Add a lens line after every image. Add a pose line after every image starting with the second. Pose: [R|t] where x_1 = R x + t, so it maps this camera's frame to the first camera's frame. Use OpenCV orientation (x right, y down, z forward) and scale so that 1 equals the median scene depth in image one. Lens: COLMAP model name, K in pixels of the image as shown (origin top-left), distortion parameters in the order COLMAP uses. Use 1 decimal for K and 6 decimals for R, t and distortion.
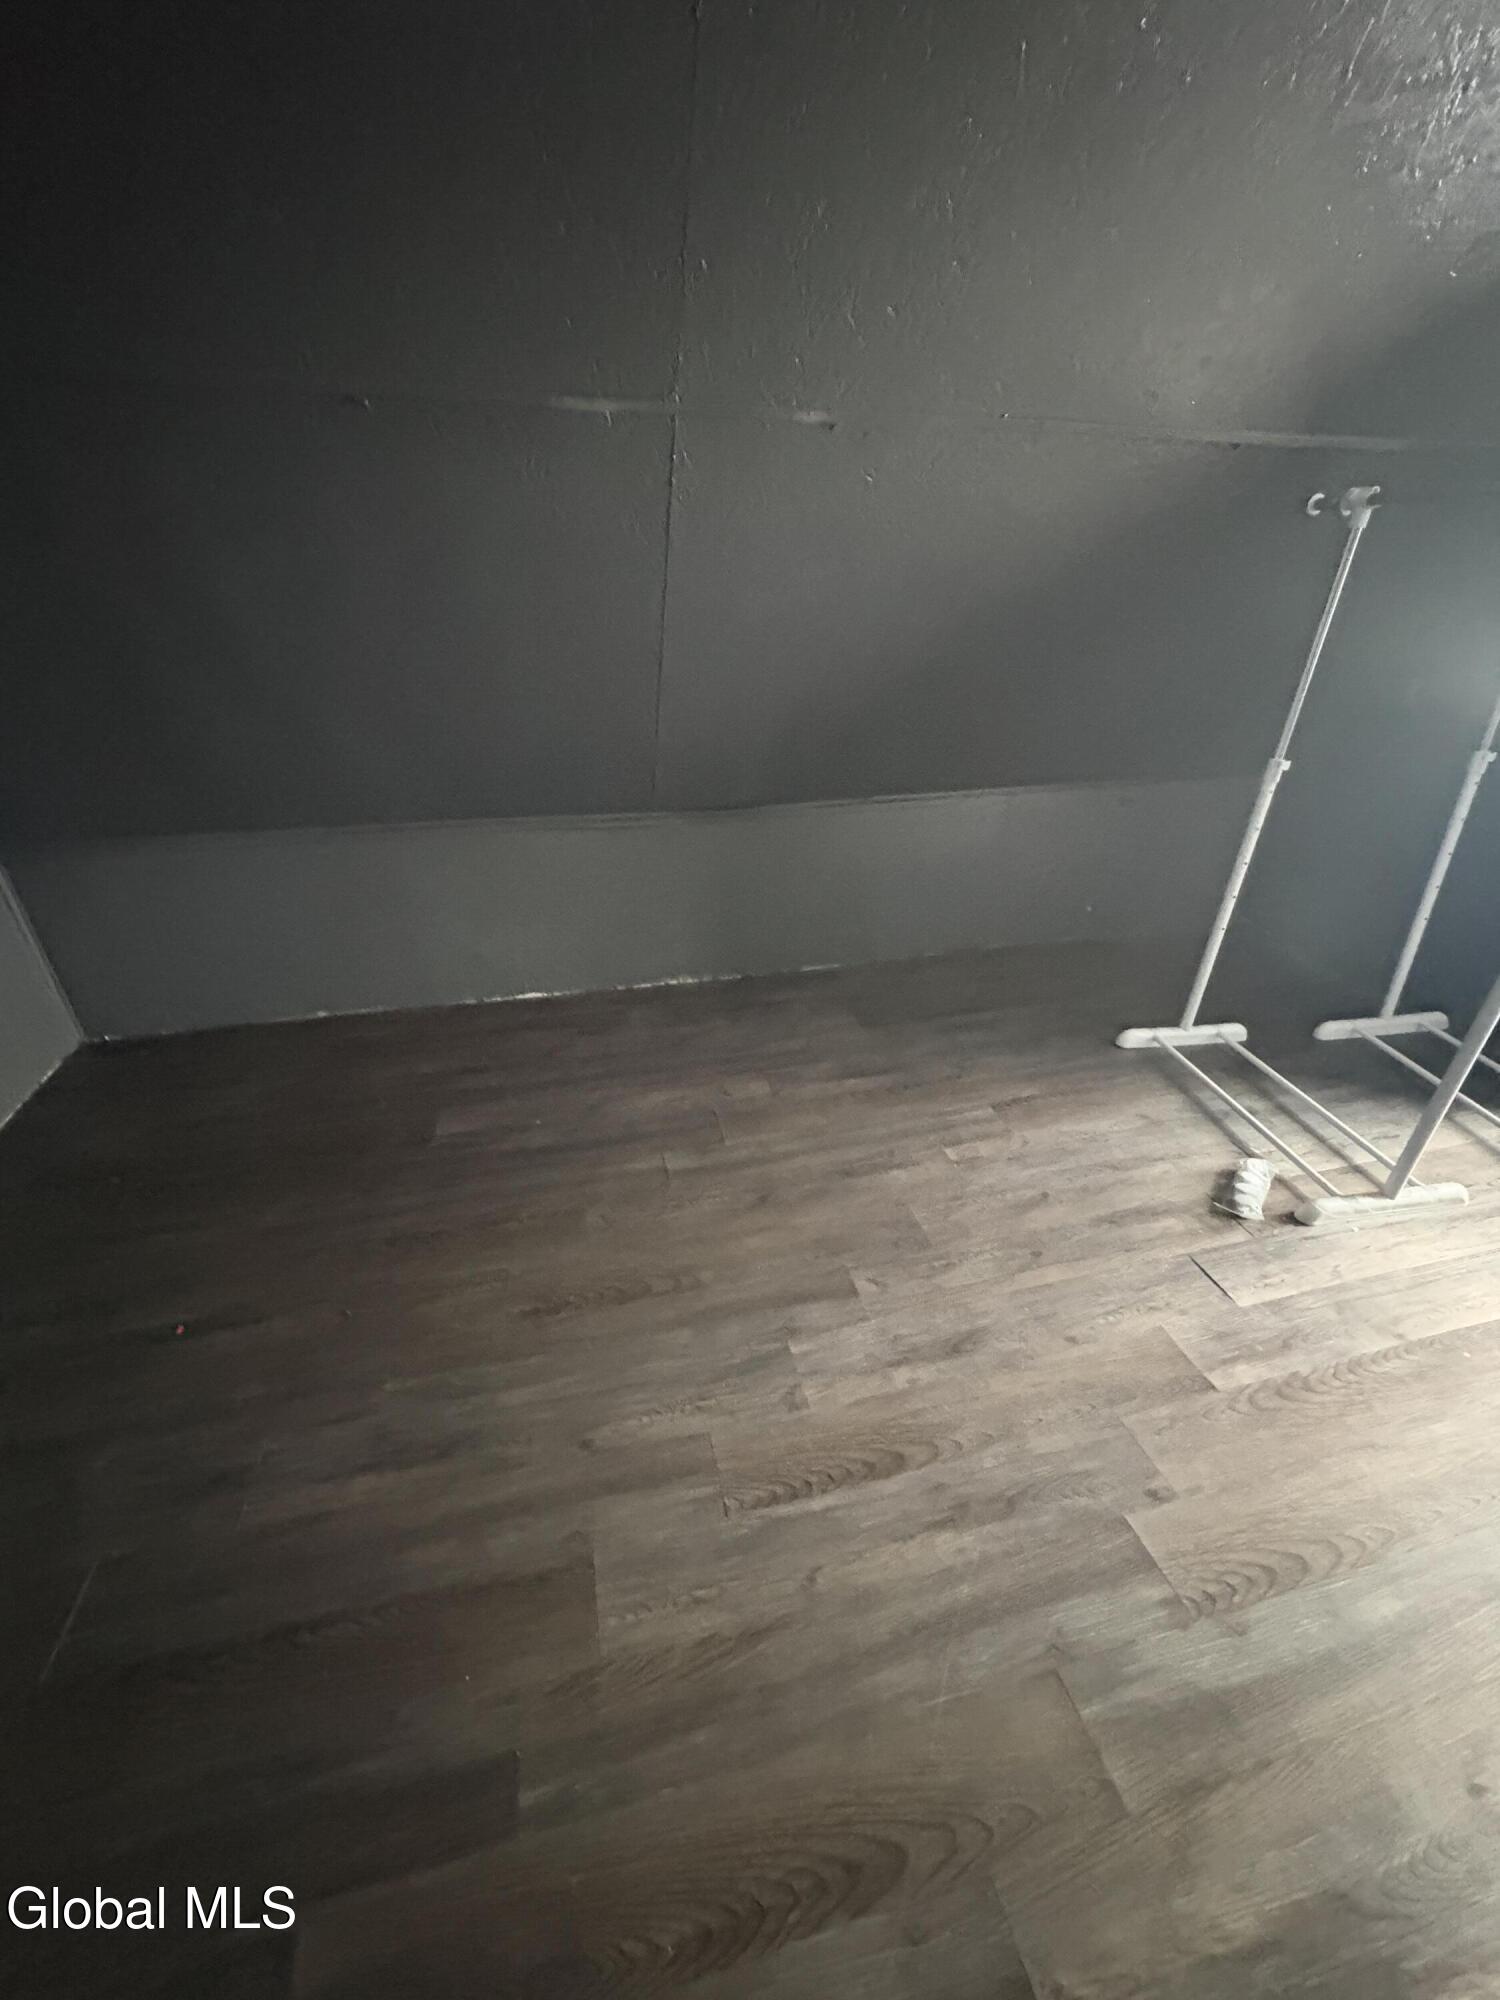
lens RADIAL K [[797.9, 0, 752.4], [0, 797.9, 1000.1], [0, 0, 1]] dist [0.001228, -0.000052]
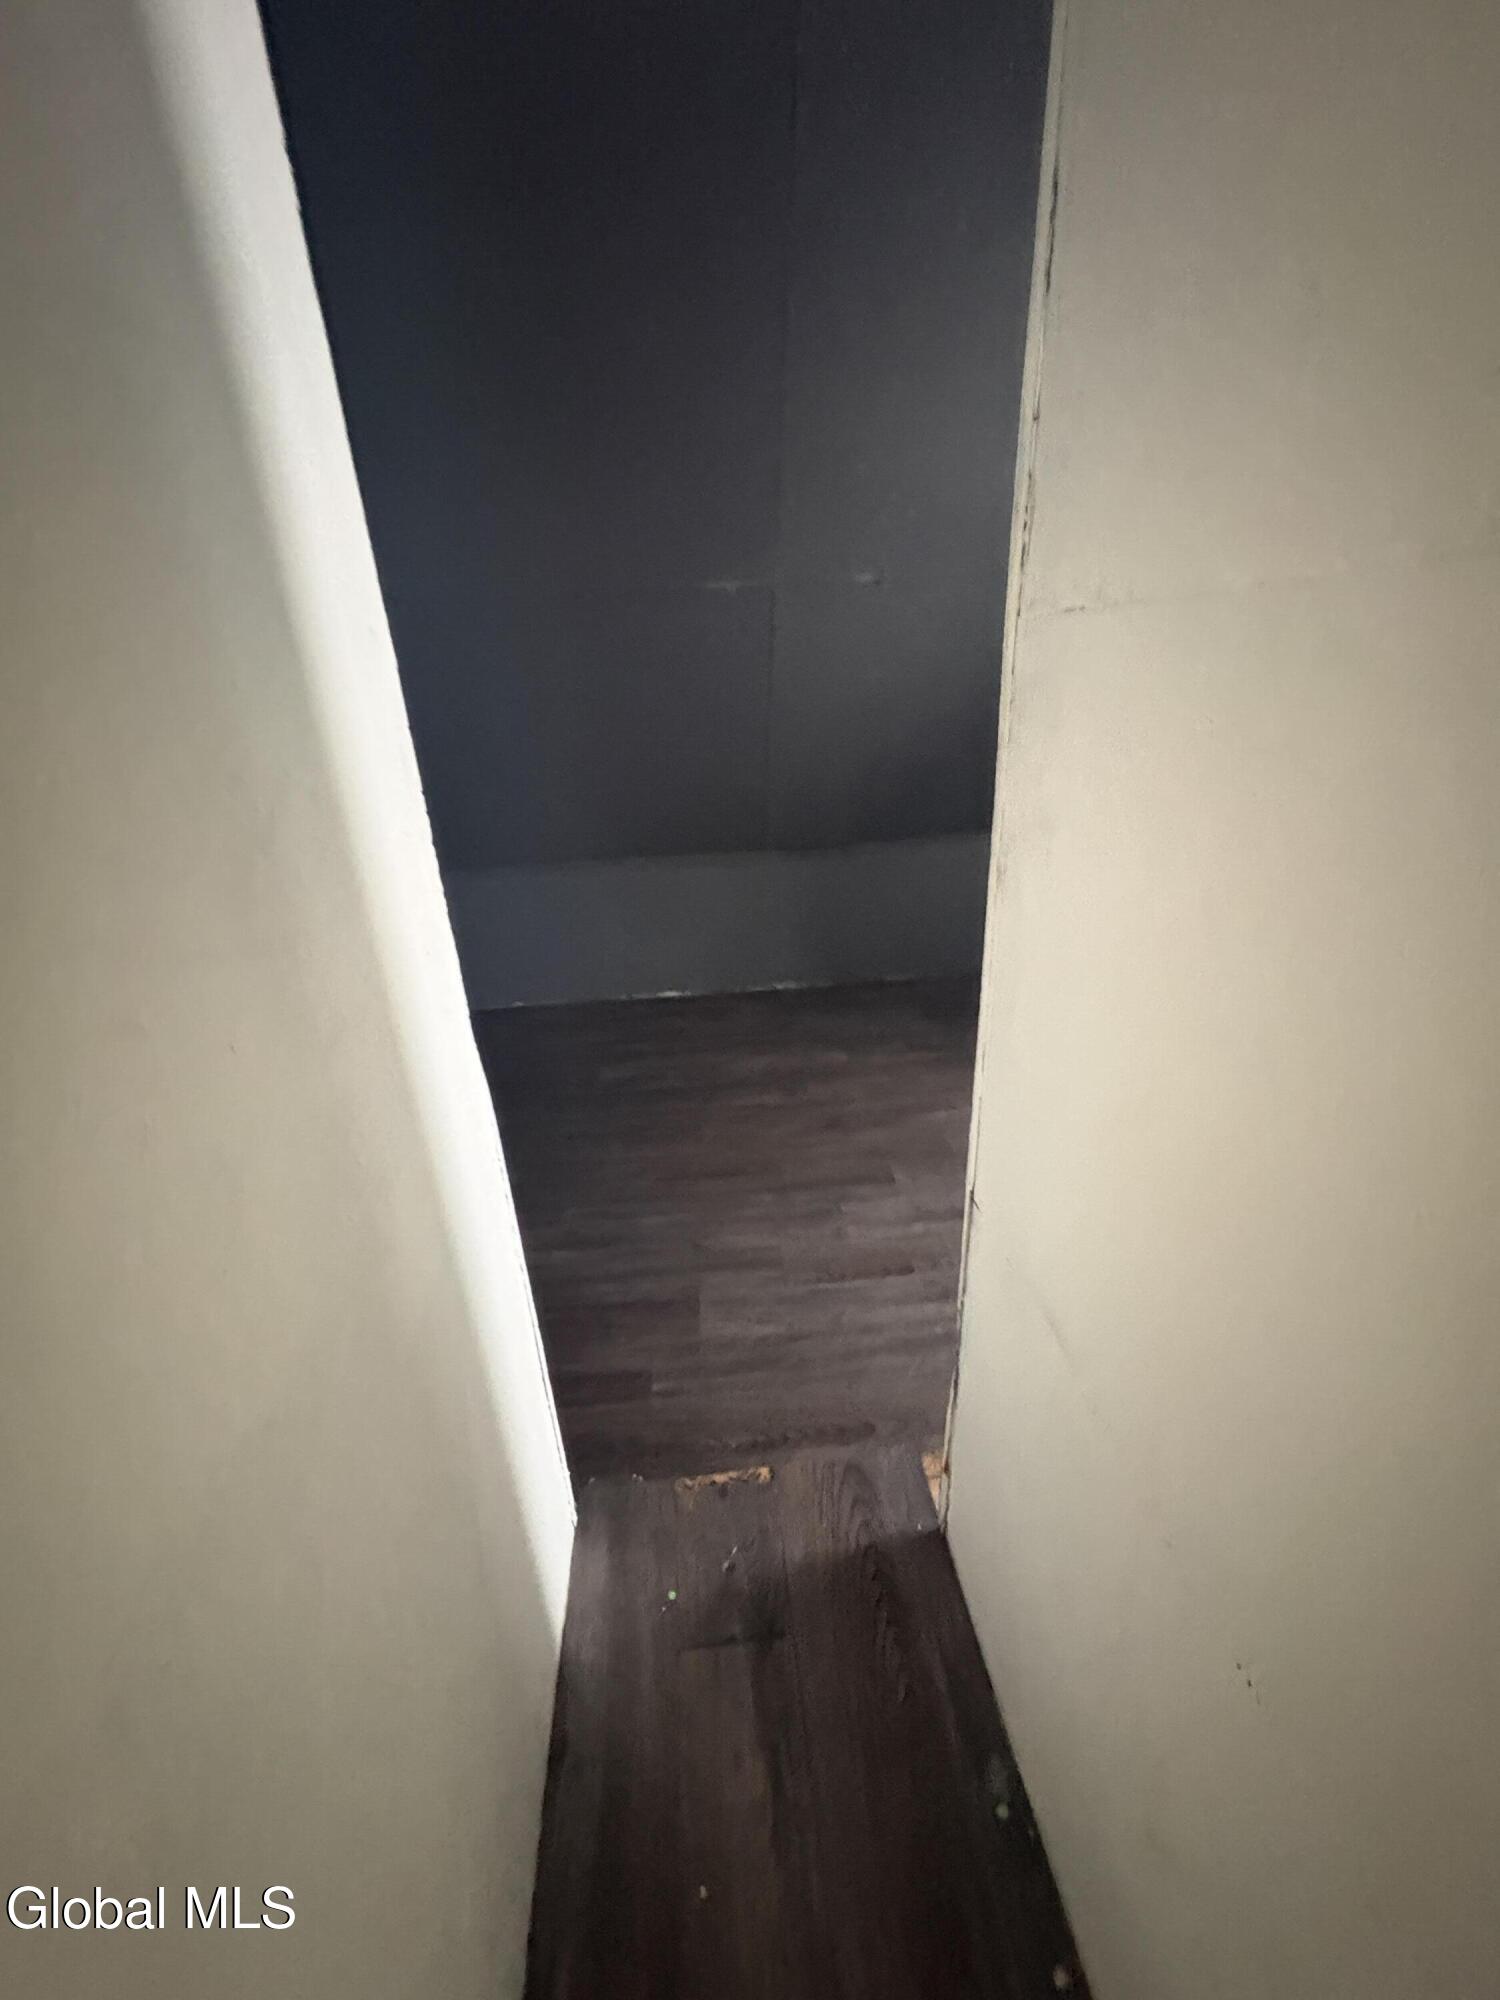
lens RADIAL K [[797.9, 0, 752.4], [0, 797.9, 1000.1], [0, 0, 1]] dist [0.001228, -0.000052]
pose [[0.986849, 0.013984, -0.161039, 0.111203], [-0.027606, 0.996195, -0.082665, 0.187407], [0.159271, 0.086024, 0.983480, -0.429436]]
